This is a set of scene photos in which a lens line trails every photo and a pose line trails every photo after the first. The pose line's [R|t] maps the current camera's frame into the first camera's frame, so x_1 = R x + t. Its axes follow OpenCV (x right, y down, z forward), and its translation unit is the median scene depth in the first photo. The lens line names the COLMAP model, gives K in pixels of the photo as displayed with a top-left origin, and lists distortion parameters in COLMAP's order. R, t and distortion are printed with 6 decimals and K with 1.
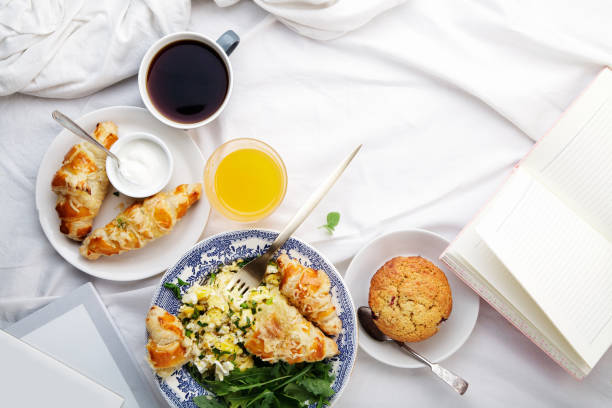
lens RADIAL K [[1048.3, 0, 305.5], [0, 1048.3, 203.9], [0, 0, 1]] dist [0.212014, -0.053356]
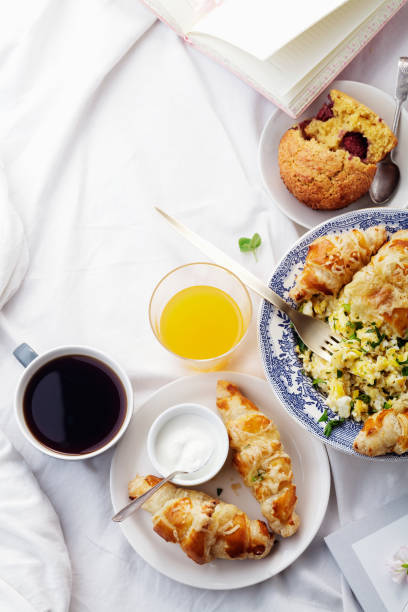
lens RADIAL K [[1695.3, 0, 203.8], [0, 1695.3, 306.0], [0, 0, 1]] dist [-0.039114, 0.057246]
pose [[0.015089, -0.962359, 0.271362, -0.390689], [0.999877, 0.015655, -0.000080, -0.018533], [-0.004172, 0.271330, 0.962477, -0.267752]]
